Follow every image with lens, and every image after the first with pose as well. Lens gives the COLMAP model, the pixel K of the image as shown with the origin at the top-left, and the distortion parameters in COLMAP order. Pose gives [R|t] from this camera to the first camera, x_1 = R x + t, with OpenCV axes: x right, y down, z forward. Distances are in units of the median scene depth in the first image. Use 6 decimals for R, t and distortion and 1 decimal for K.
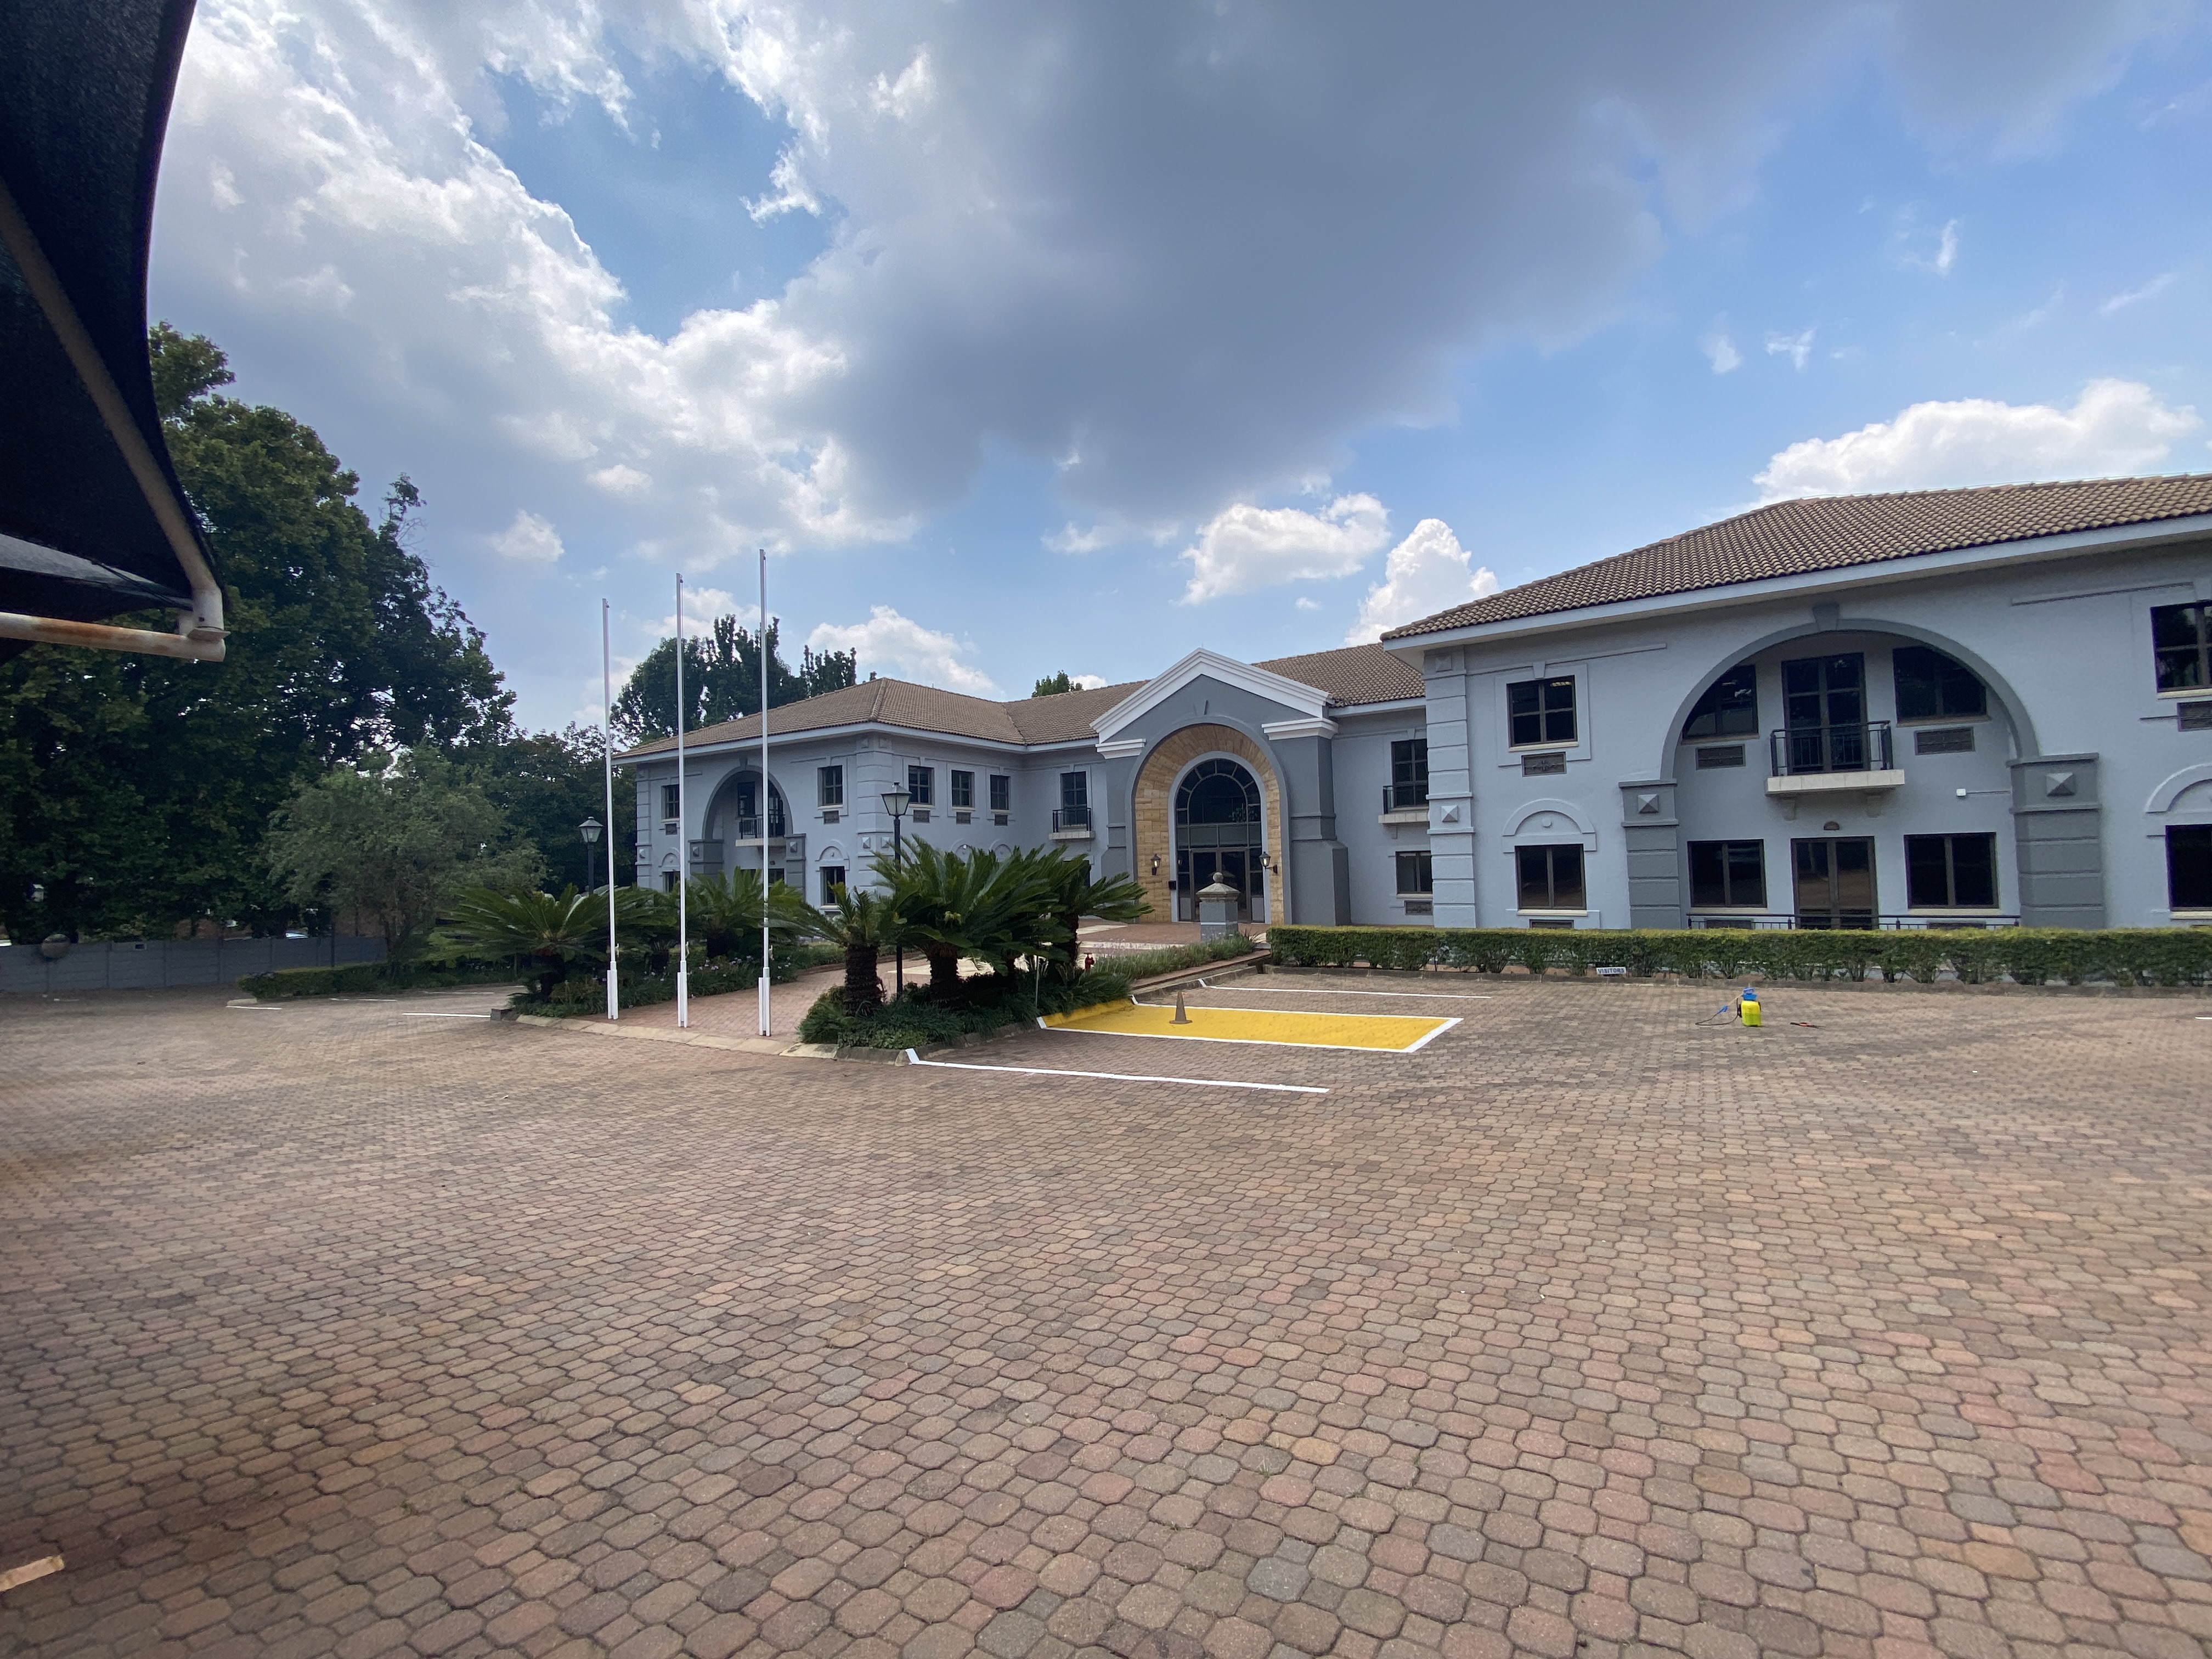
lens RADIAL K [[896.7, 0, 1106.0], [0, 896.7, 829.5], [0, 0, 1]] dist [0.012134, -0.017579]
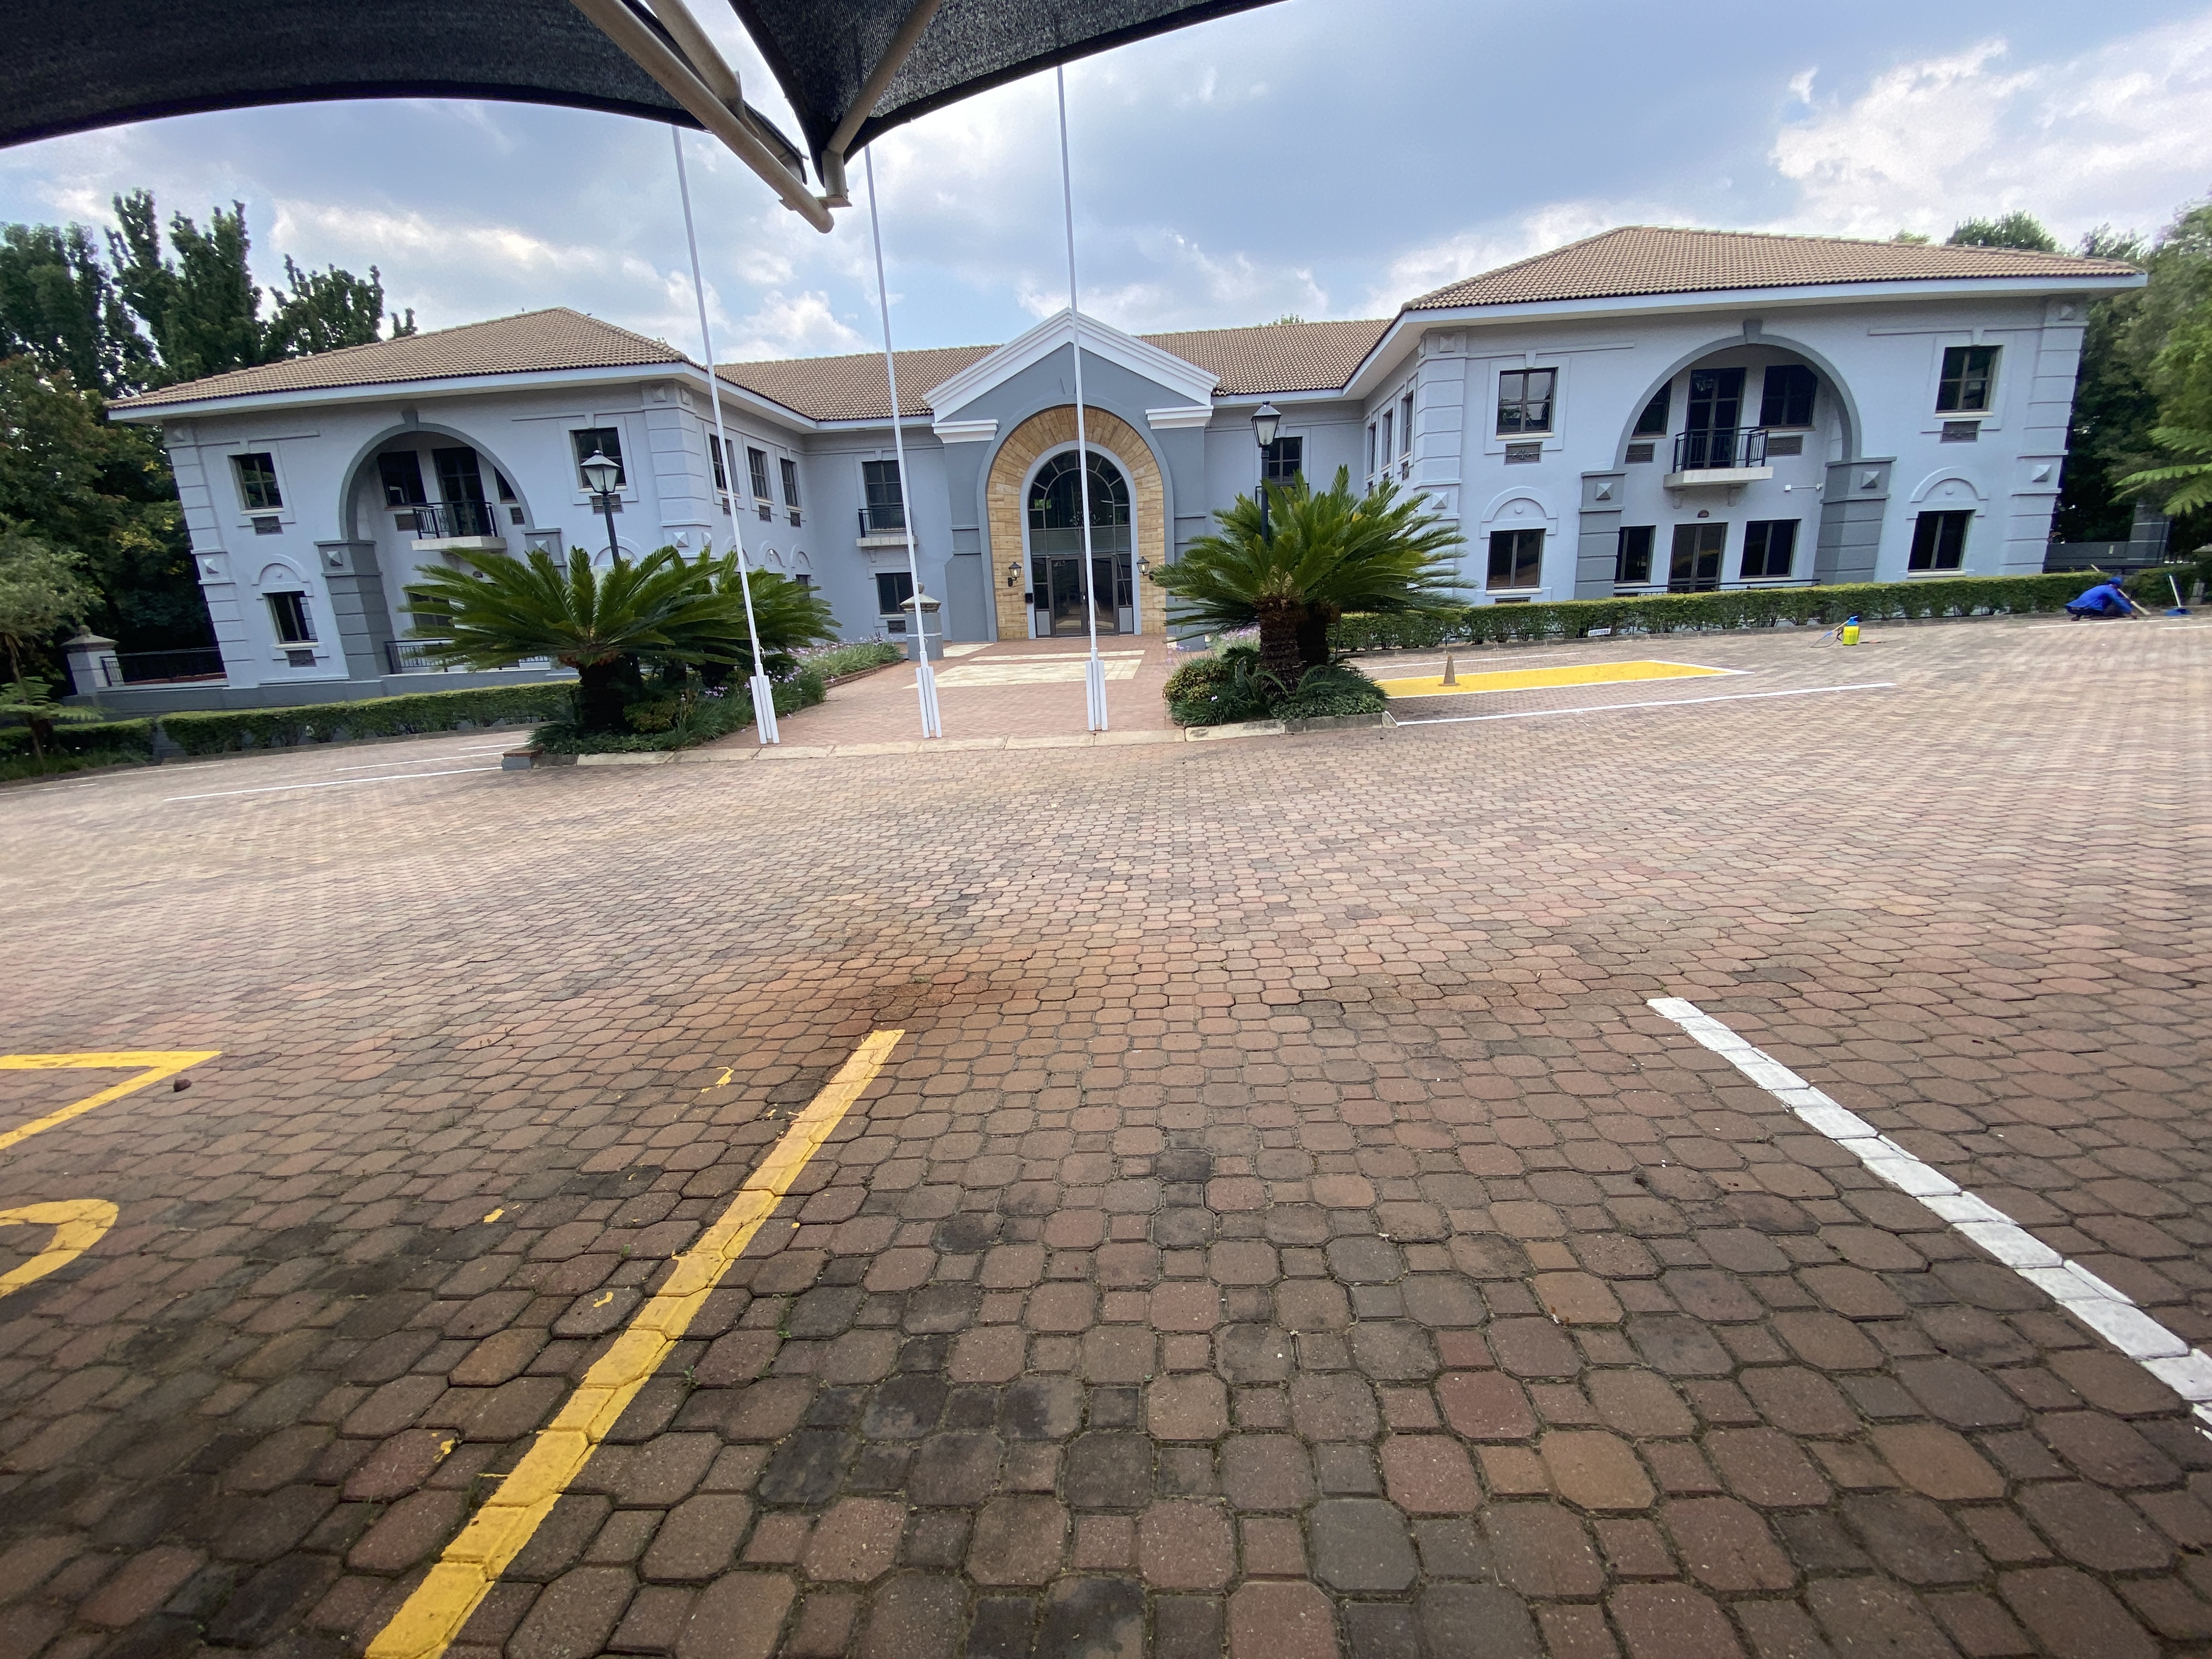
lens RADIAL K [[896.7, 0, 1106.0], [0, 896.7, 829.5], [0, 0, 1]] dist [0.012134, -0.017579]
pose [[0.871342, -0.137628, 0.470980, -0.552314], [0.003011, 0.961340, 0.275349, 0.067463], [-0.490668, -0.238505, 0.838070, 0.214096]]
